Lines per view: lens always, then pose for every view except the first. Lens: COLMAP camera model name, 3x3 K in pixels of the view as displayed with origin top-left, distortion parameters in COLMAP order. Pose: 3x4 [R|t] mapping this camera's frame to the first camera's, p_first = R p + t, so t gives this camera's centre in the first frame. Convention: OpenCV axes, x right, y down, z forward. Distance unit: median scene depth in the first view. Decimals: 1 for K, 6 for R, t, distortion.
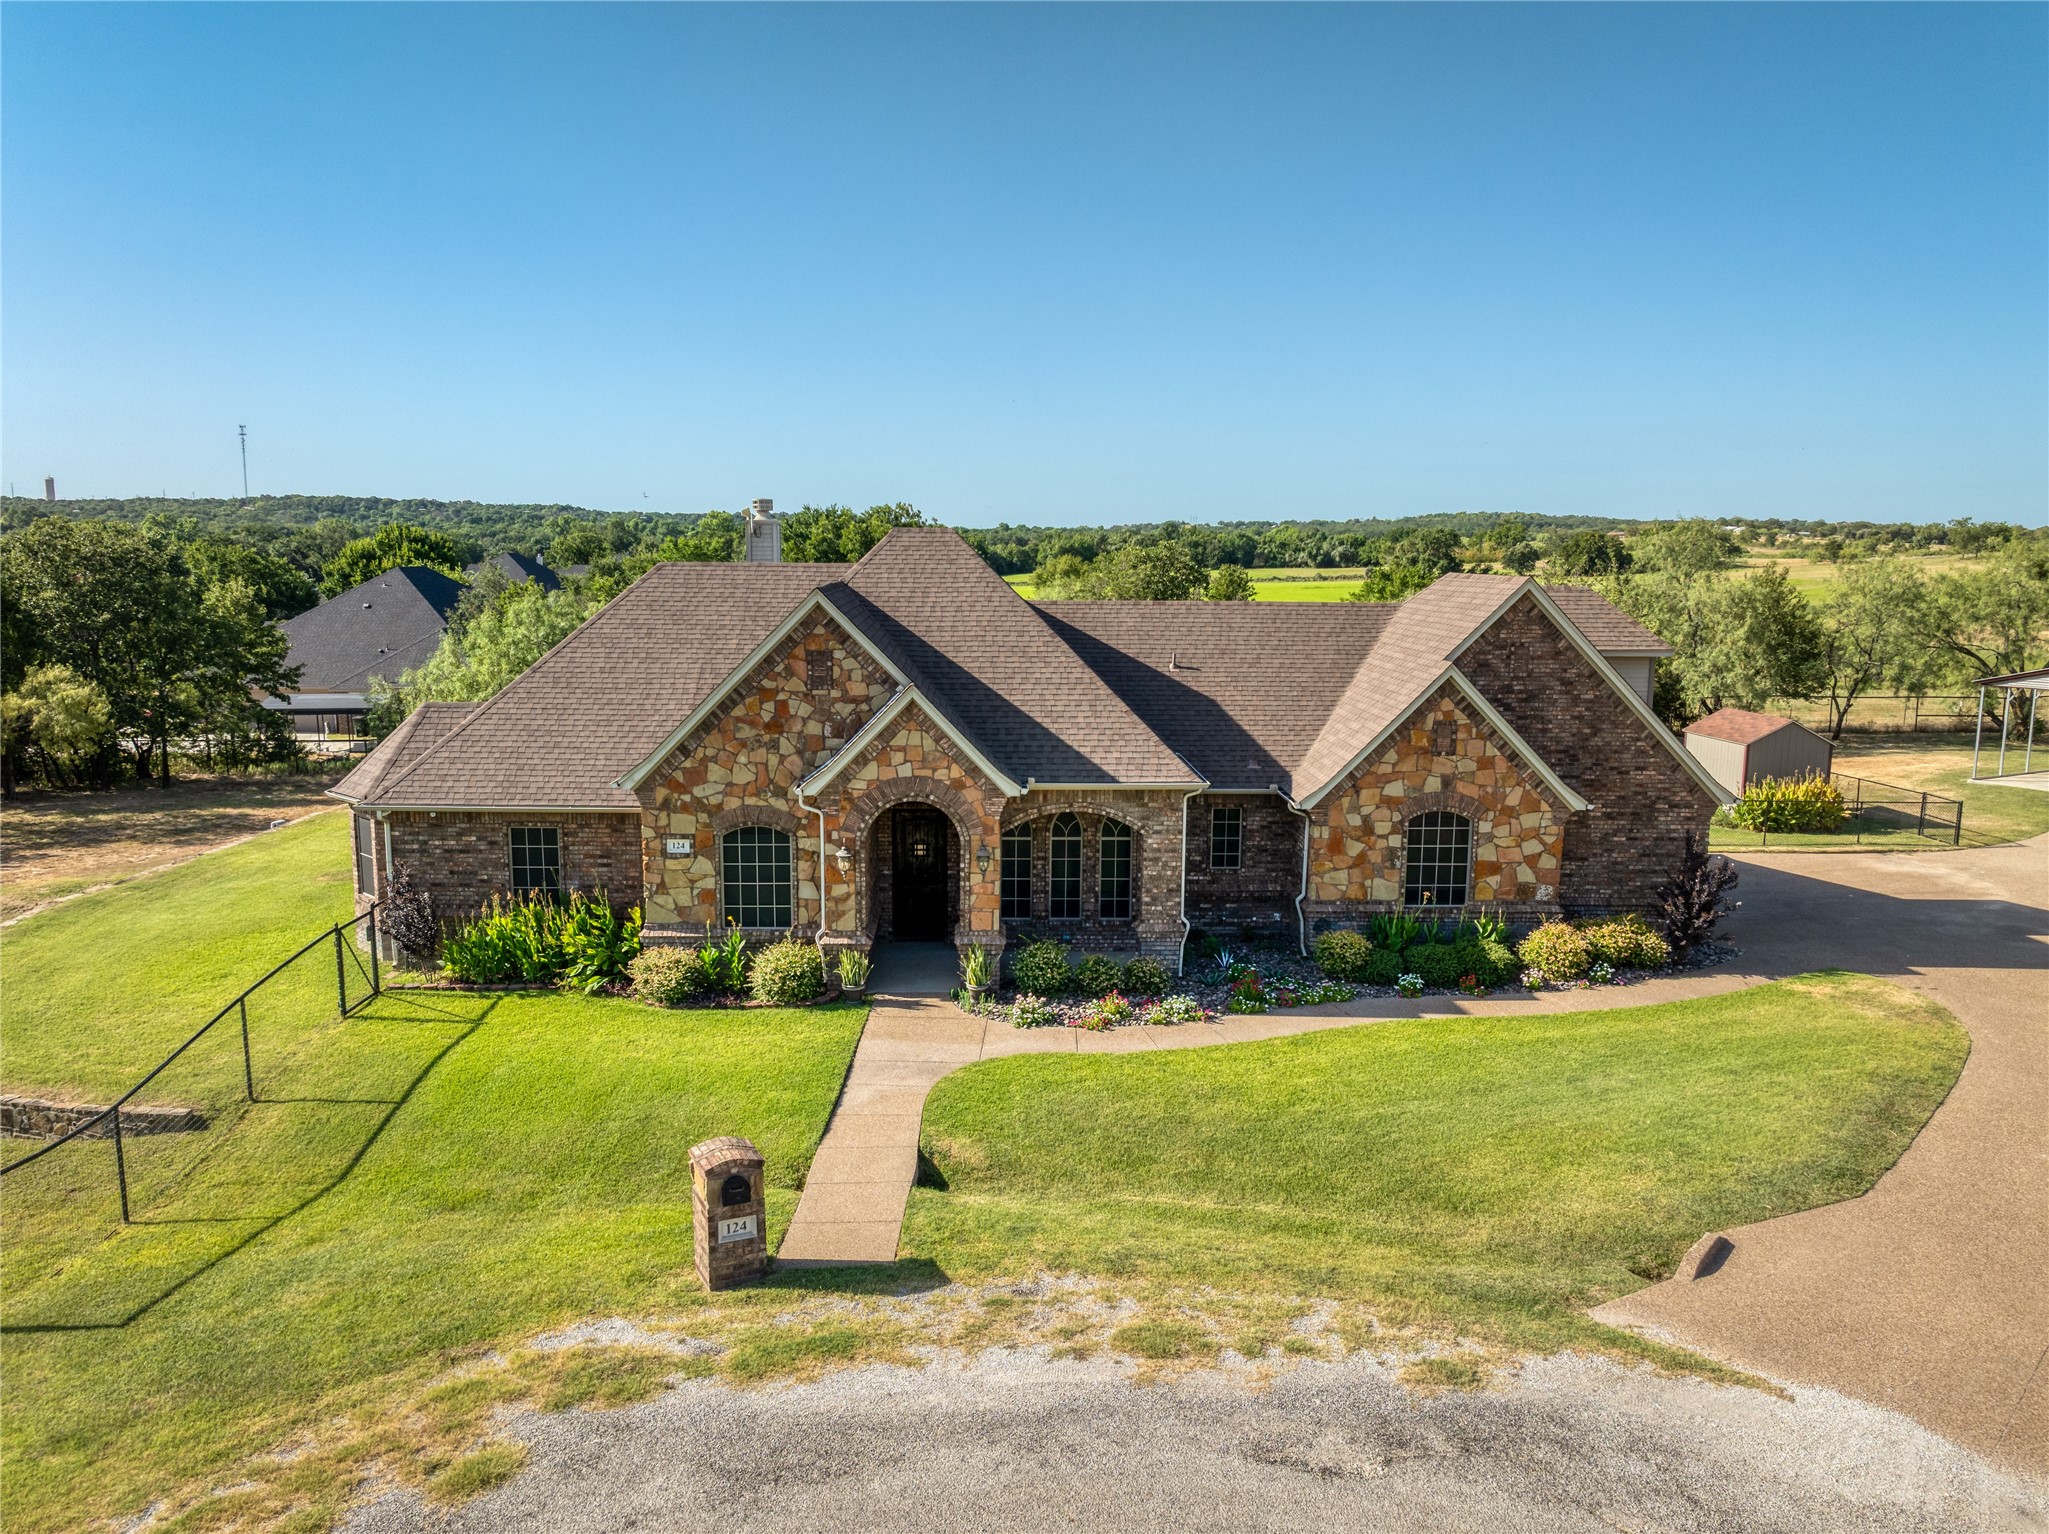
lens RADIAL K [[1521.7, 0, 979.9], [0, 1521.7, 760.3], [0, 0, 1]] dist [-0.023914, -0.002043]
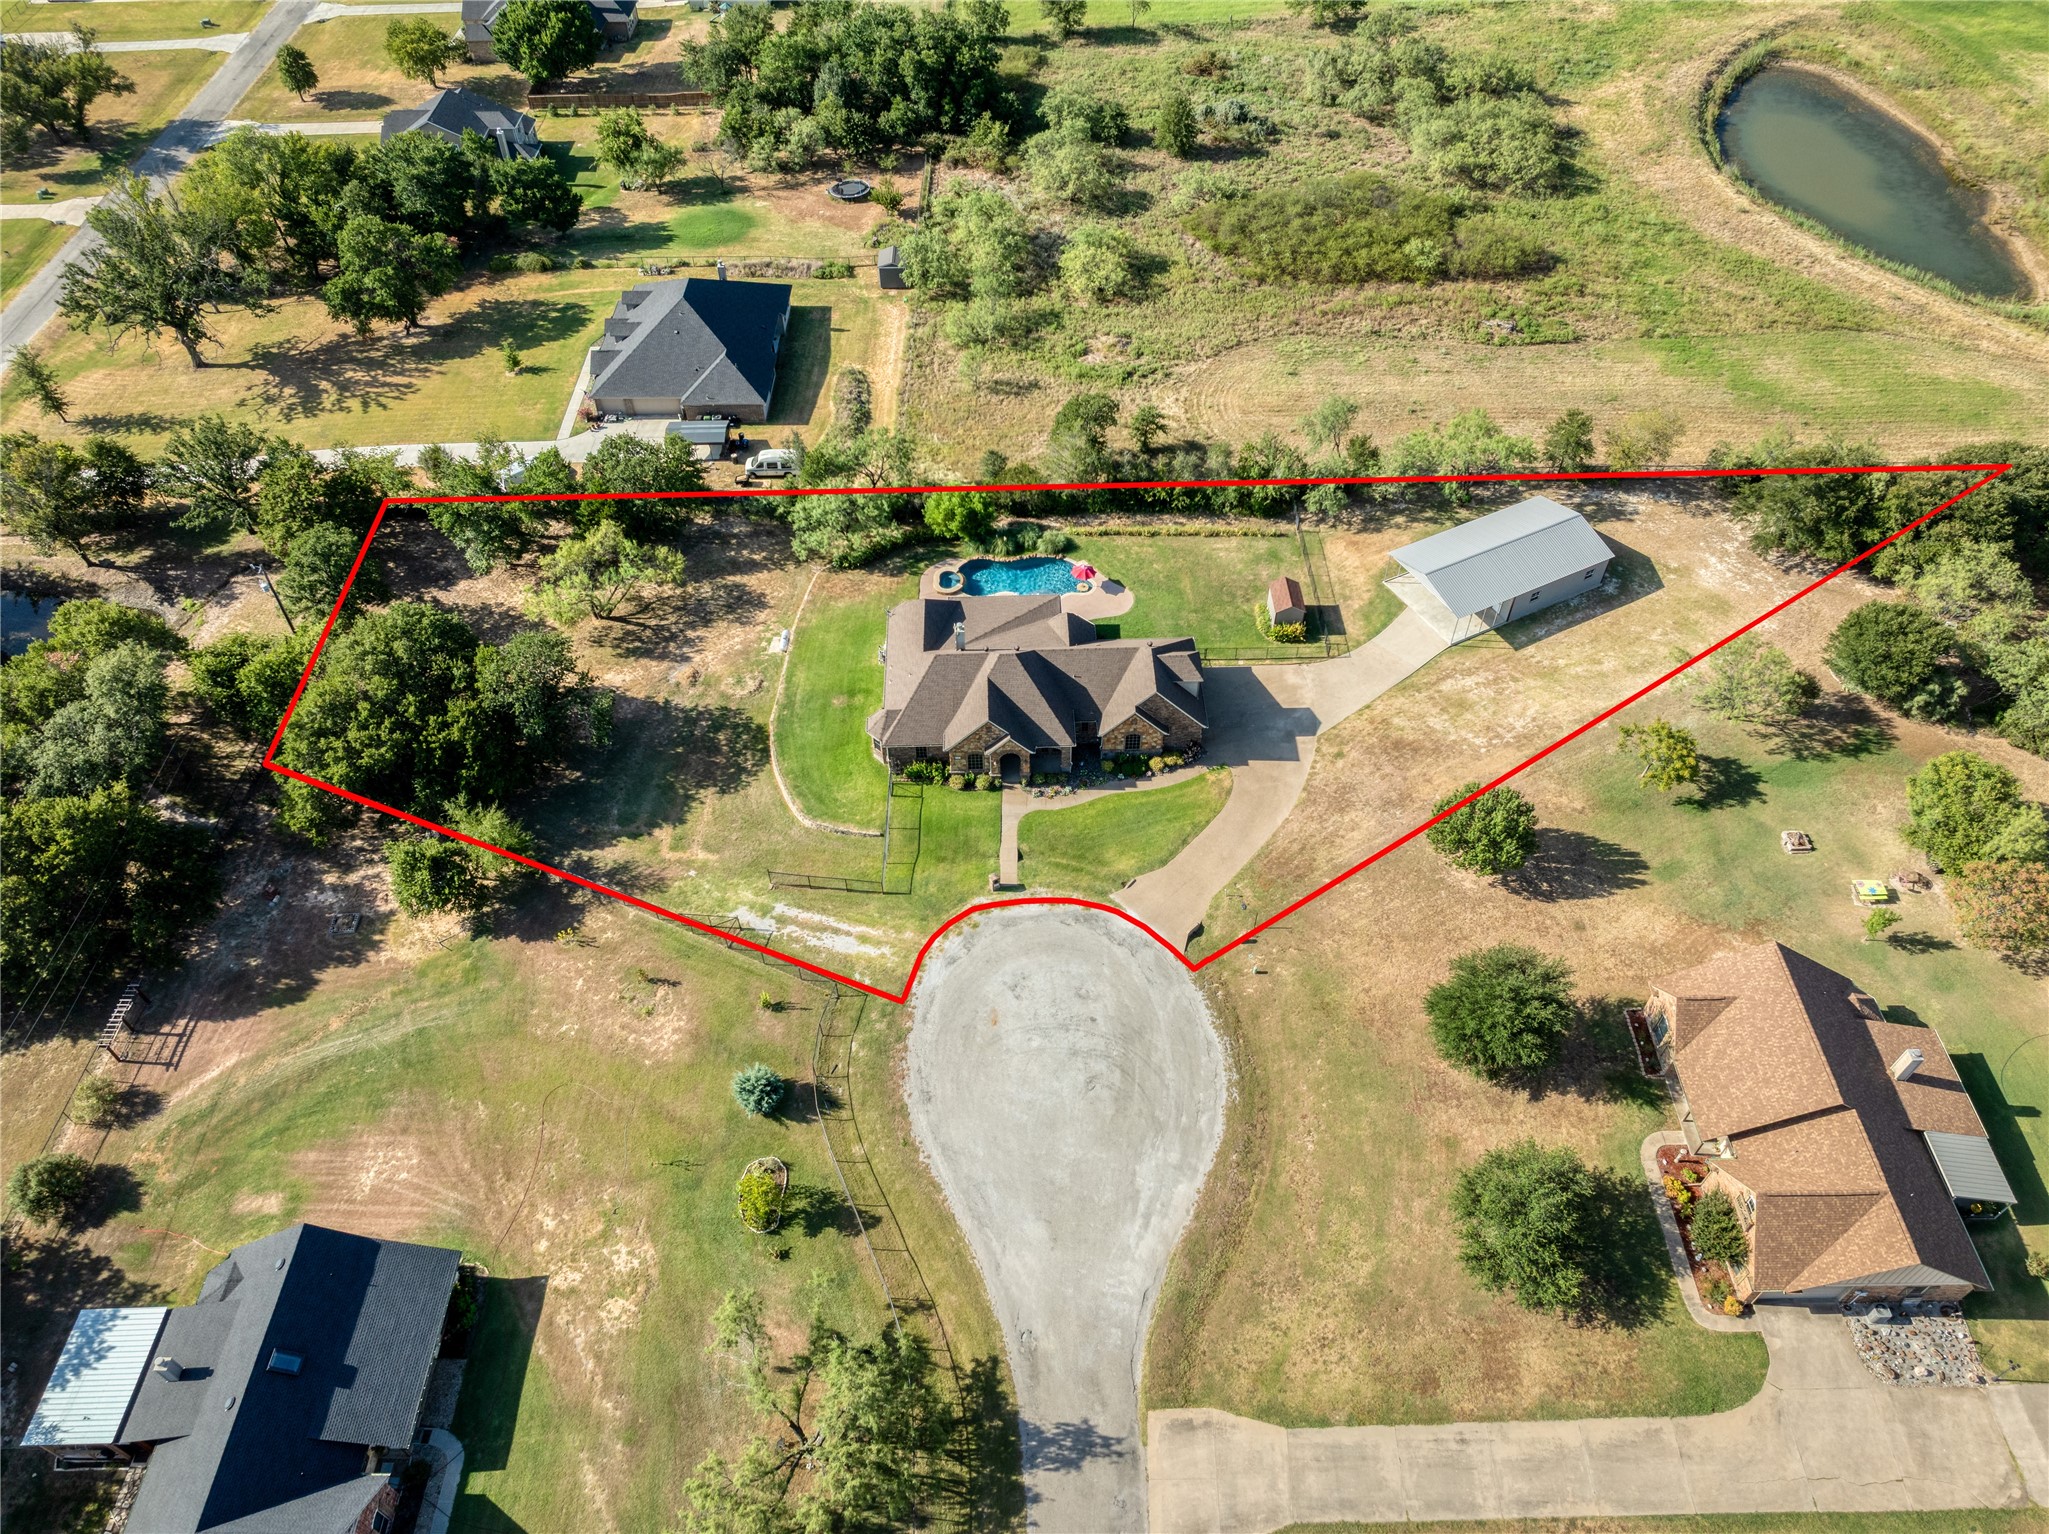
lens RADIAL K [[1434.4, 0, 1024.5], [0, 1434.4, 767.0], [0, 0, 1]] dist [-0.016266, -0.002224]
pose [[0.999700, -0.010788, 0.022005, -0.098440], [-0.005322, 0.780898, 0.624636, -2.579183], [-0.023922, -0.624565, 0.780606, -2.344961]]
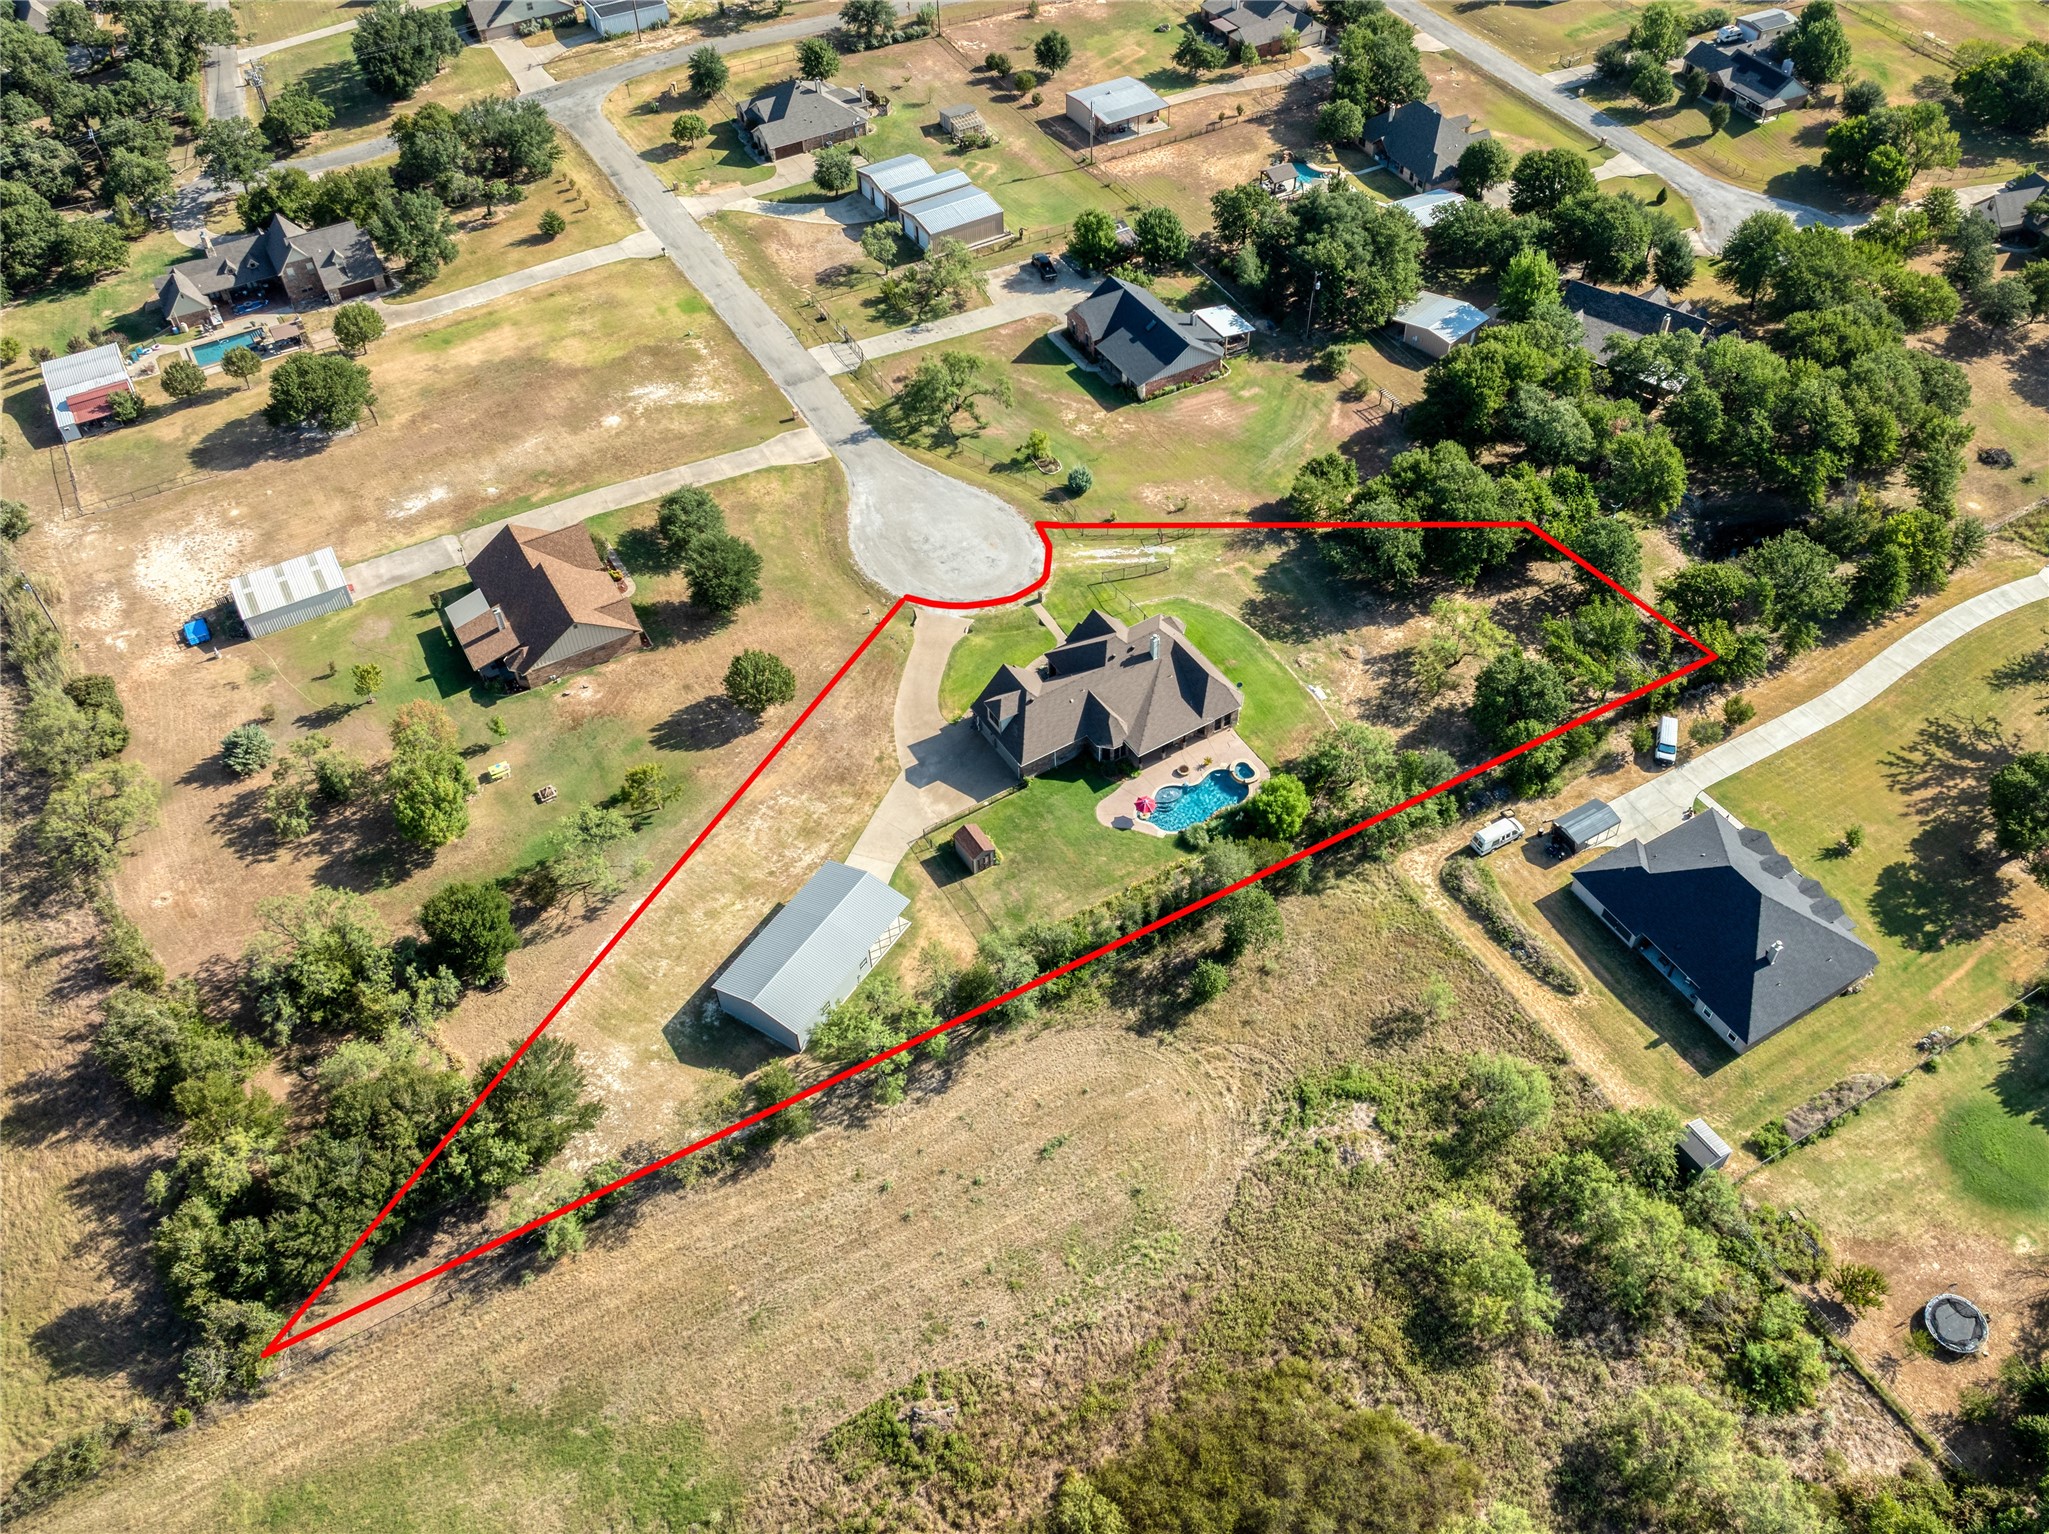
lens RADIAL K [[1752.2, 0, 1075.5], [0, 1752.2, 766.5], [0, 0, 1]] dist [-0.004475, -0.006405]
pose [[-0.849900, 0.383851, -0.361010, 2.872666], [-0.074204, 0.591092, 0.803183, -5.607011], [0.521693, 0.709414, -0.473886, 4.897458]]
